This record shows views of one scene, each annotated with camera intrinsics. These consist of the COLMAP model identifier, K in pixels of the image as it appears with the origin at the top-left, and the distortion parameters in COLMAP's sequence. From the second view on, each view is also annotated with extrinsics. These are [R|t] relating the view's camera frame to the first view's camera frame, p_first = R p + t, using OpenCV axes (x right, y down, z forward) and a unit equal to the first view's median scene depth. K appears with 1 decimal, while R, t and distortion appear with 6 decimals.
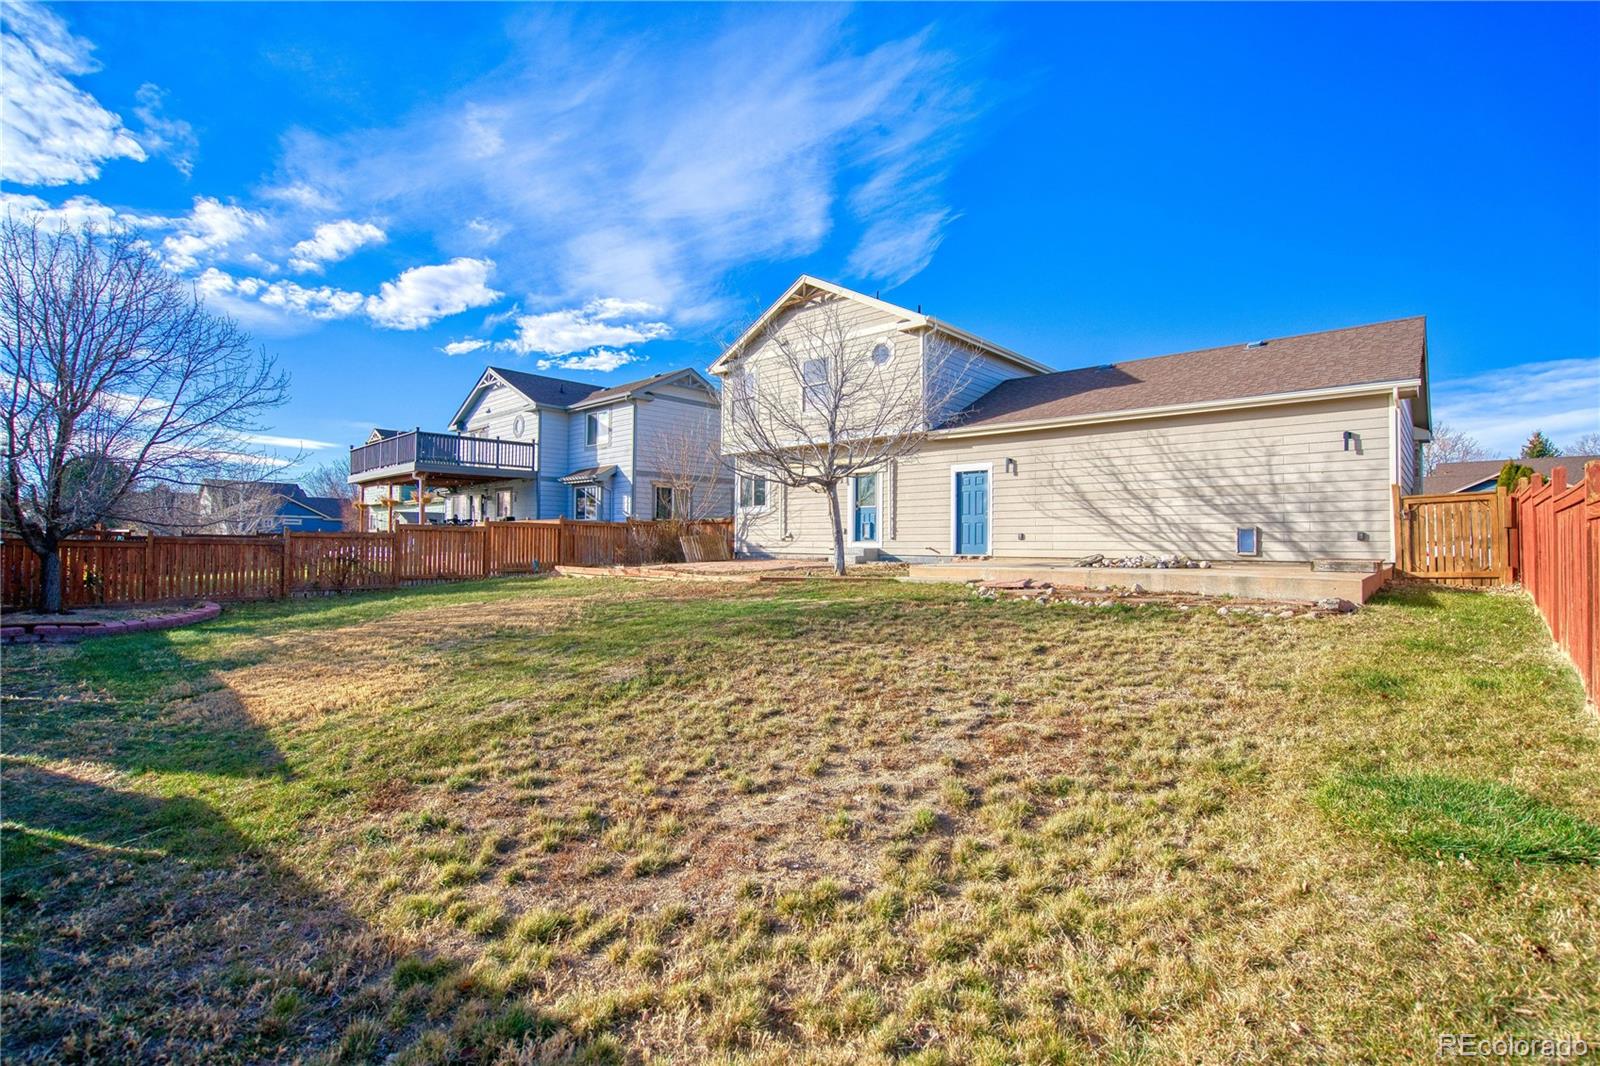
lens RADIAL K [[738.4, 0, 797.4], [0, 738.4, 529.5], [0, 0, 1]] dist [-0.058645, 0.023890]
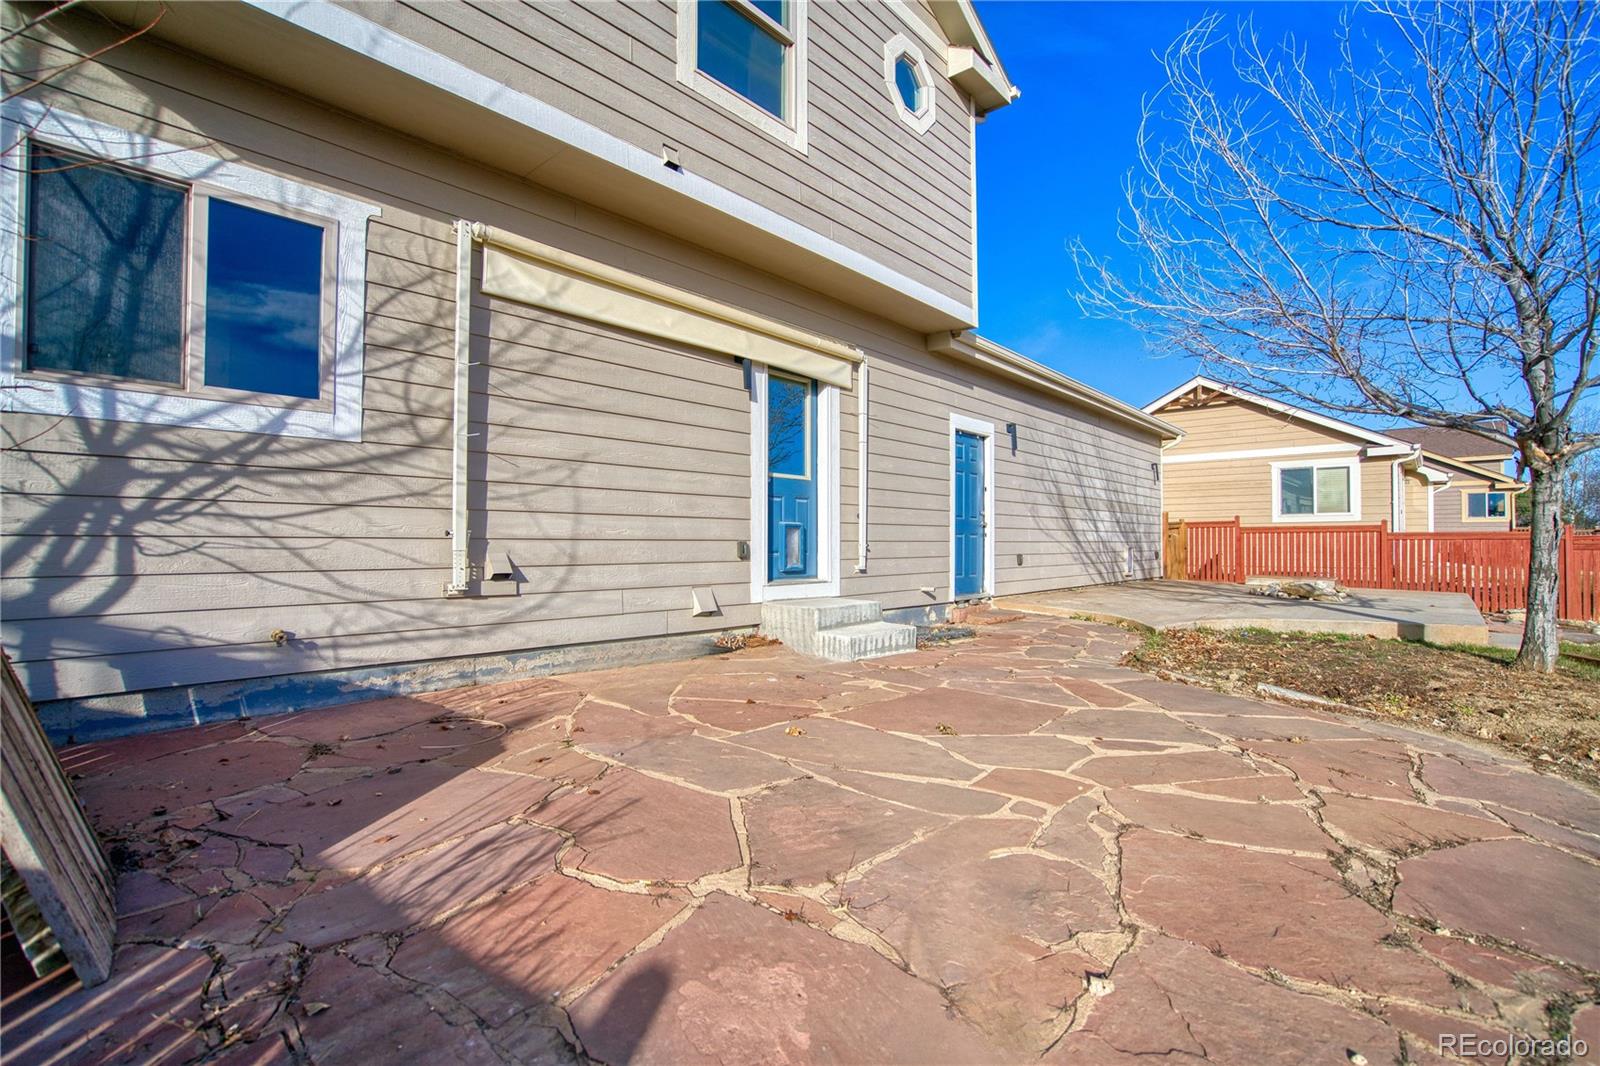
lens RADIAL K [[731.8, 0, 798.9], [0, 731.8, 537.9], [0, 0, 1]] dist [-0.056473, 0.019192]
pose [[-0.013243, 0.000829, 0.999912, -0.302987], [-0.019833, 0.999803, -0.001091, -0.003863], [-0.999716, -0.019846, -0.013224, 1.260369]]
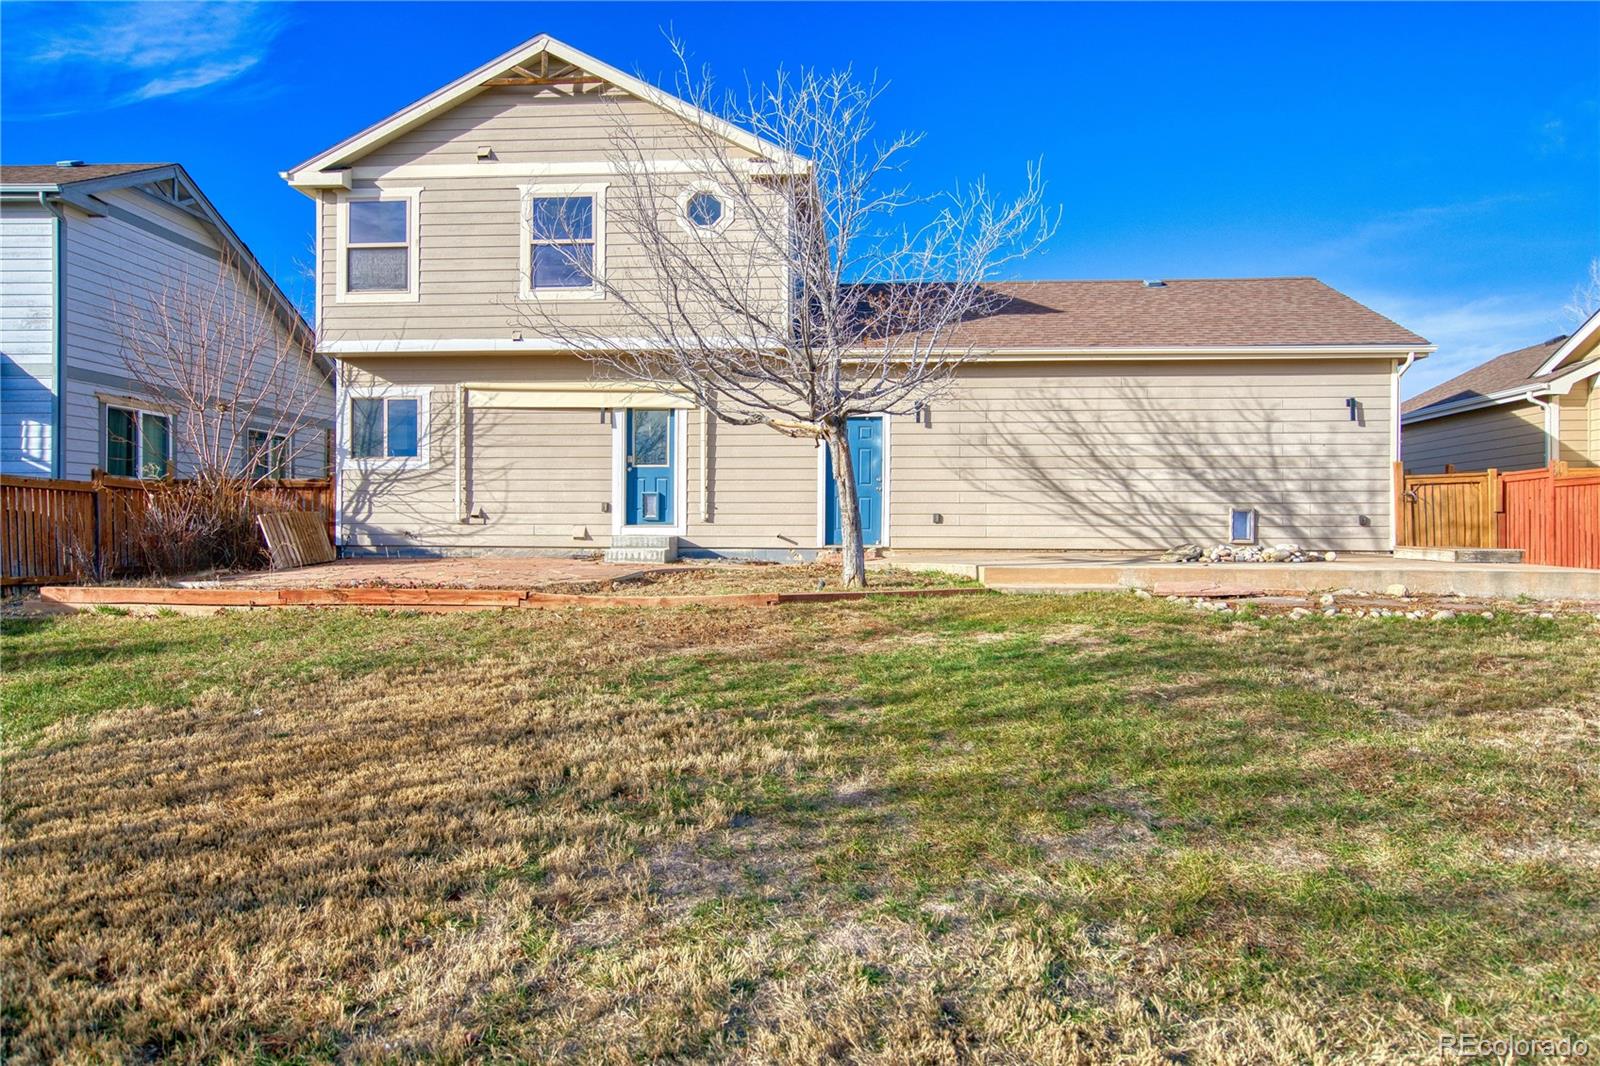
lens RADIAL K [[1025.7, 0, 800.0], [0, 1025.7, 533.0], [0, 0, 1]] dist [-0.007979, 0.001169]
pose [[0.781505, -0.002104, 0.623896, -0.407214], [-0.011999, 0.999759, 0.018401, 0.007412], [-0.623784, -0.021867, 0.781291, 0.360581]]
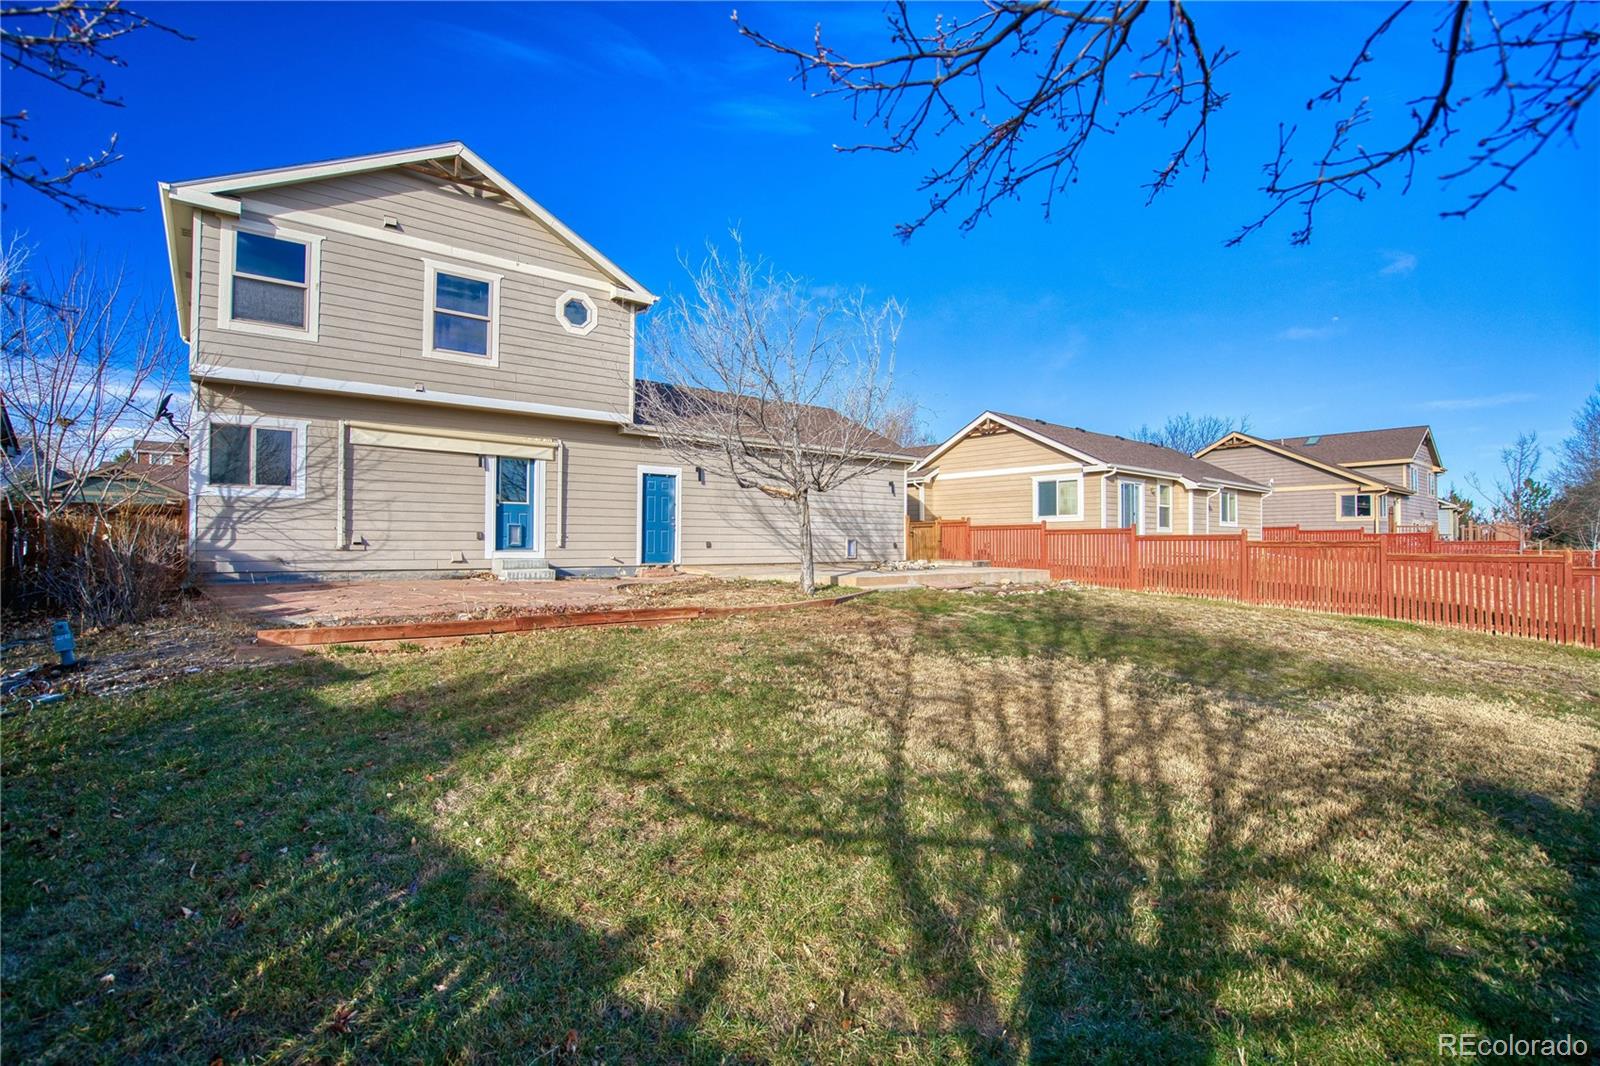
lens RADIAL K [[738.4, 0, 797.4], [0, 738.4, 529.5], [0, 0, 1]] dist [-0.058645, 0.023890]
pose [[0.134548, 0.015255, 0.990790, -0.745659], [-0.019474, 0.999729, -0.012749, -0.001144], [-0.990716, -0.017579, 0.134808, 0.783168]]
